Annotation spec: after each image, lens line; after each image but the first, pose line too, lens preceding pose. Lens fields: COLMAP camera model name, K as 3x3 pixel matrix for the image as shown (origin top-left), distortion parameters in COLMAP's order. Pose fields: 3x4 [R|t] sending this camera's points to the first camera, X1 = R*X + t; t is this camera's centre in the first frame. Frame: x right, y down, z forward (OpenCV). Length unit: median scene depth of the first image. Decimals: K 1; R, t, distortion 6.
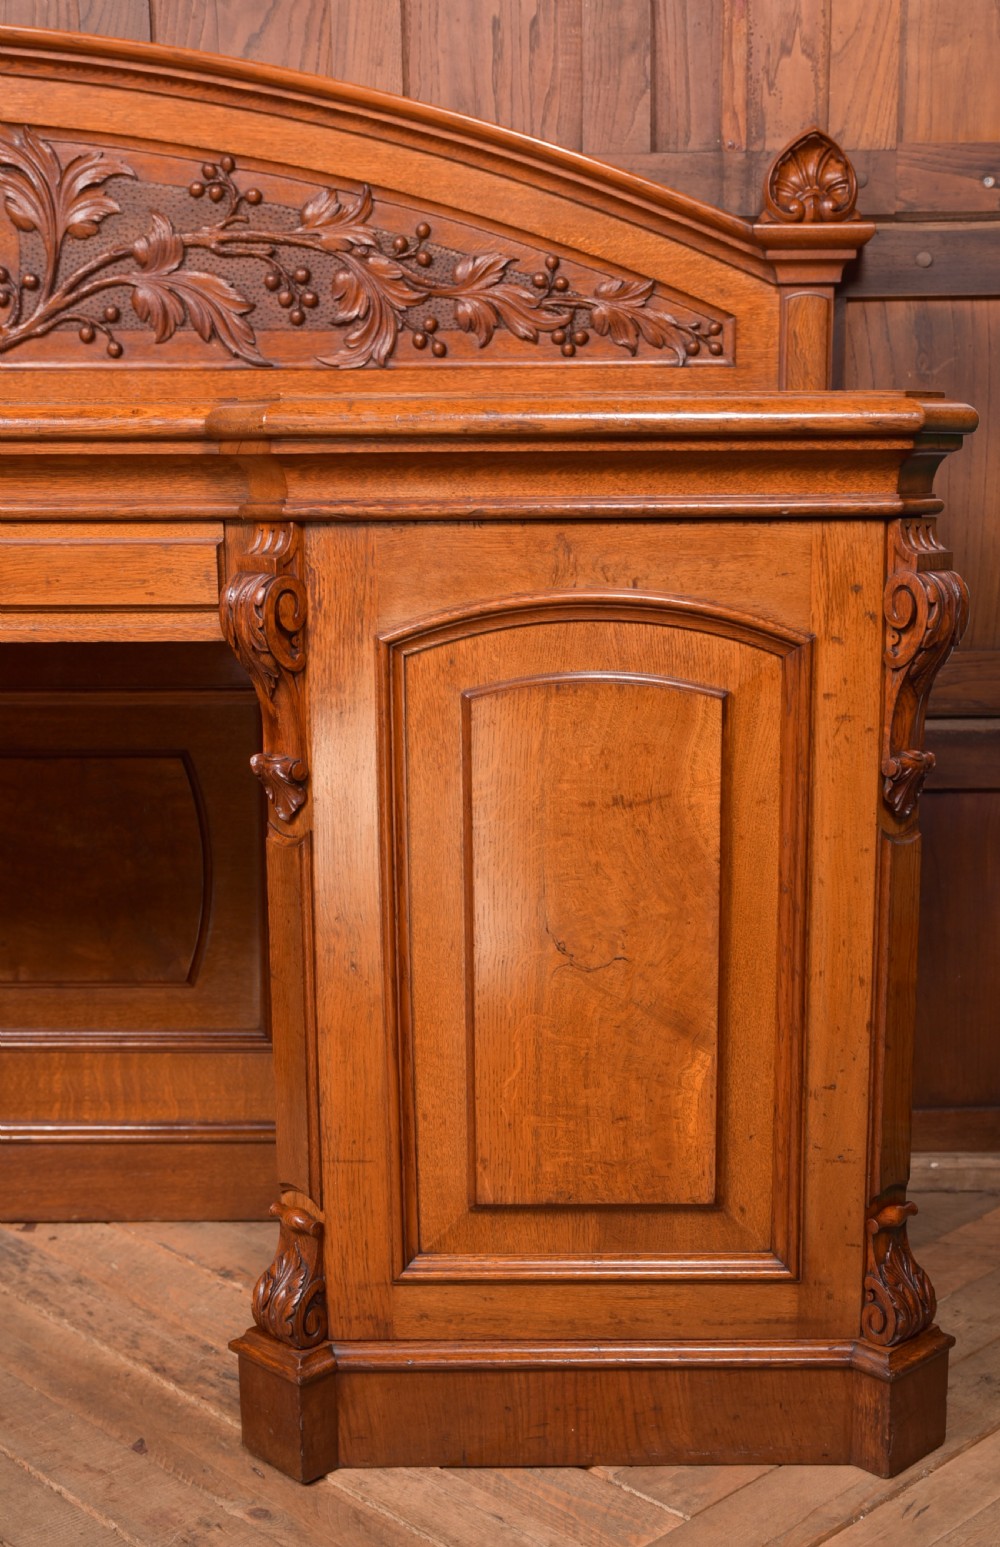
lens RADIAL K [[1897.7, 0, 557.5], [0, 1897.7, 834.3], [0, 0, 1]] dist [0.030334, 0.000000]
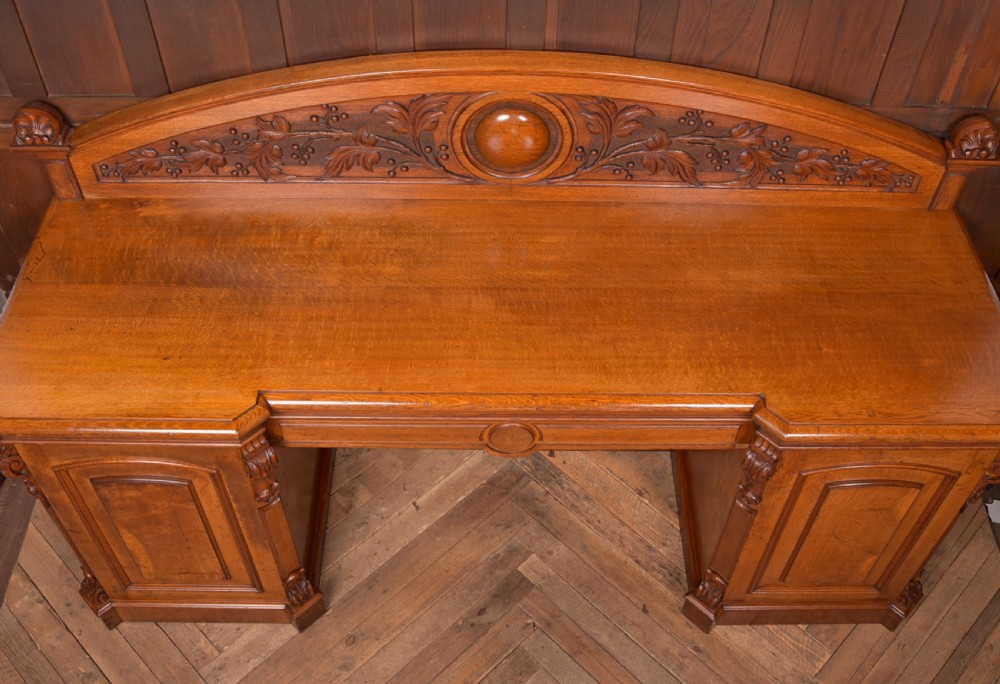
lens RADIAL K [[1010.9, 0, 507.0], [0, 1010.9, 320.7], [0, 0, 1]] dist [-0.091032, 0.000000]
pose [[0.999587, 0.016231, 0.023694, -0.396142], [-0.027290, 0.793893, 0.607445, -0.810815], [-0.008951, -0.607841, 0.794008, 0.026959]]
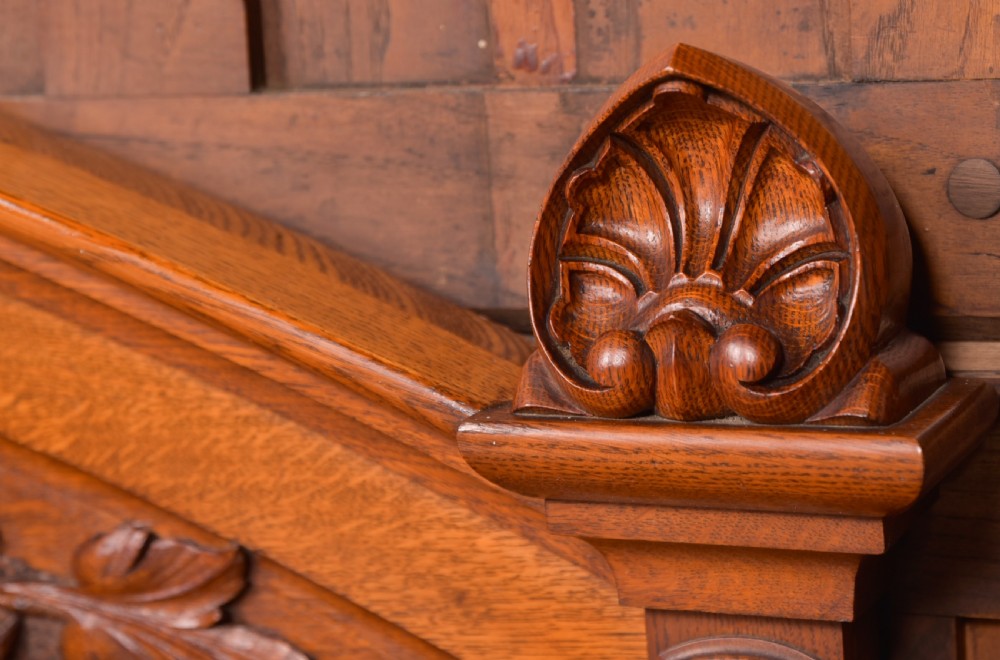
lens RADIAL K [[2751.3, 0, 501.7], [0, 2751.3, 329.2], [0, 0, 1]] dist [0.276895, 0.000000]
pose [[0.907969, 0.027343, -0.418145, 0.255792], [-0.042472, 0.998735, -0.026916, -0.315073], [0.416880, 0.042198, 0.907981, 0.649164]]
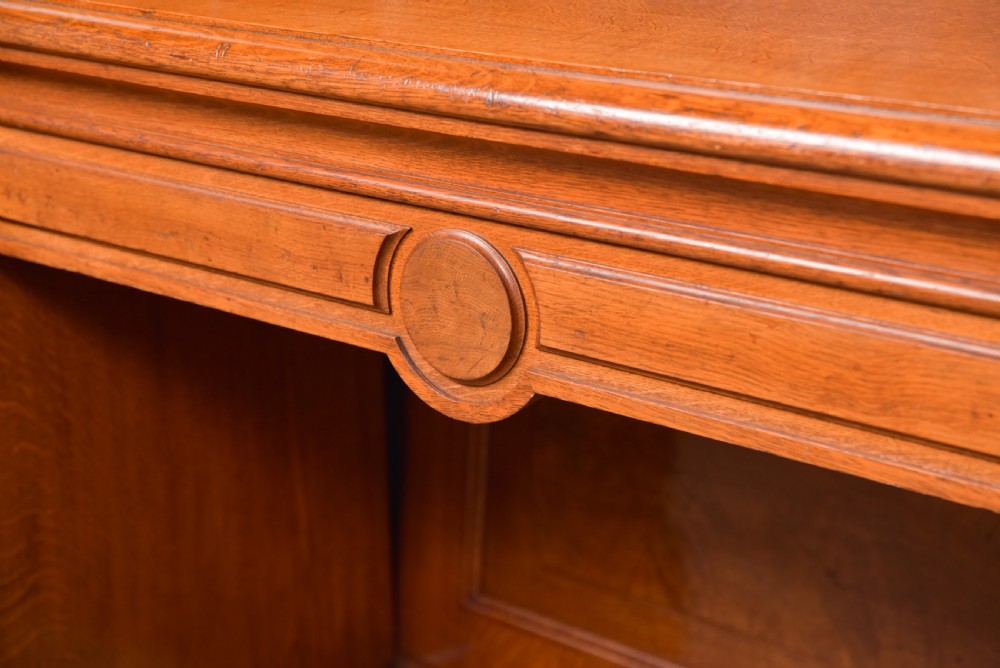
lens RADIAL K [[1749.7, 0, 502.3], [0, 1749.7, 342.7], [0, 0, 1]] dist [0.157524, 0.000000]
pose [[0.786786, 0.200172, -0.583866, -0.049888], [-0.112012, 0.976550, 0.183858, -0.183312], [0.606977, -0.079257, 0.790757, 0.362615]]
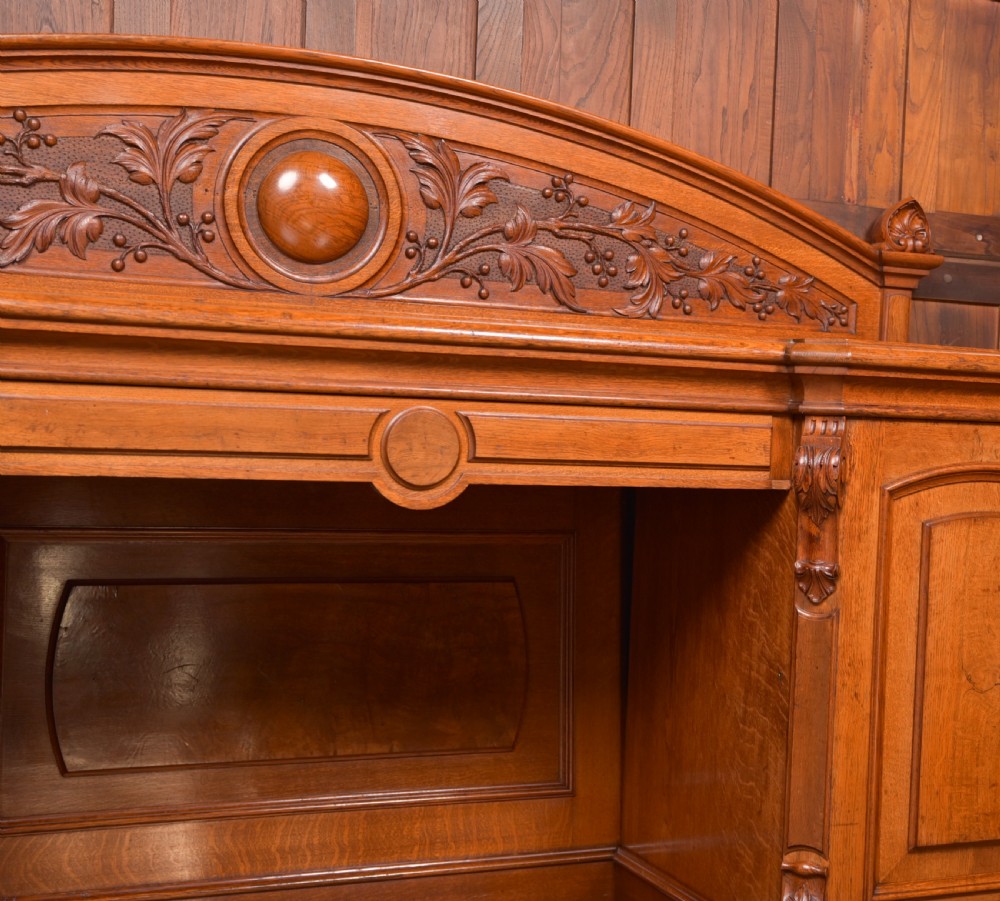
lens RADIAL K [[1625.9, 0, 681.4], [0, 1625.9, 456.7], [0, 0, 1]] dist [0.031326, 0.000000]
pose [[0.895068, 0.032598, 0.444737, -0.647419], [0.038051, 0.988104, -0.149006, 0.053527], [-0.444304, 0.150293, 0.883180, -0.123190]]
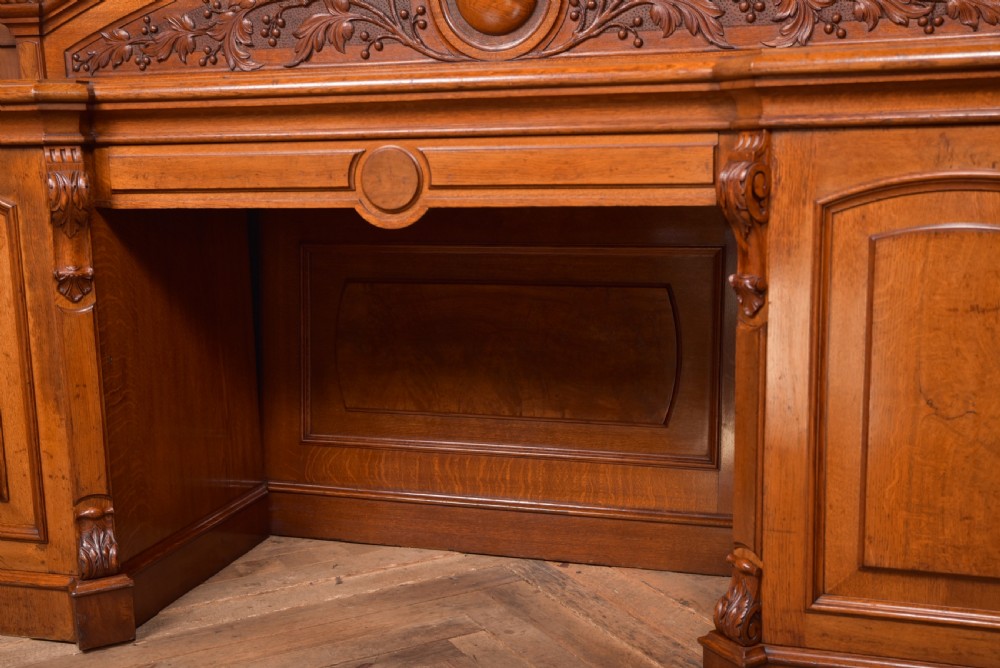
lens RADIAL K [[1157.0, 0, 498.9], [0, 1157.0, 344.1], [0, 0, 1]] dist [0.033370, 0.000000]
pose [[0.956935, 0.035898, -0.288073, -0.047548], [-0.042111, 0.998994, -0.015400, 0.031293], [0.287231, 0.026868, 0.957485, -0.003587]]
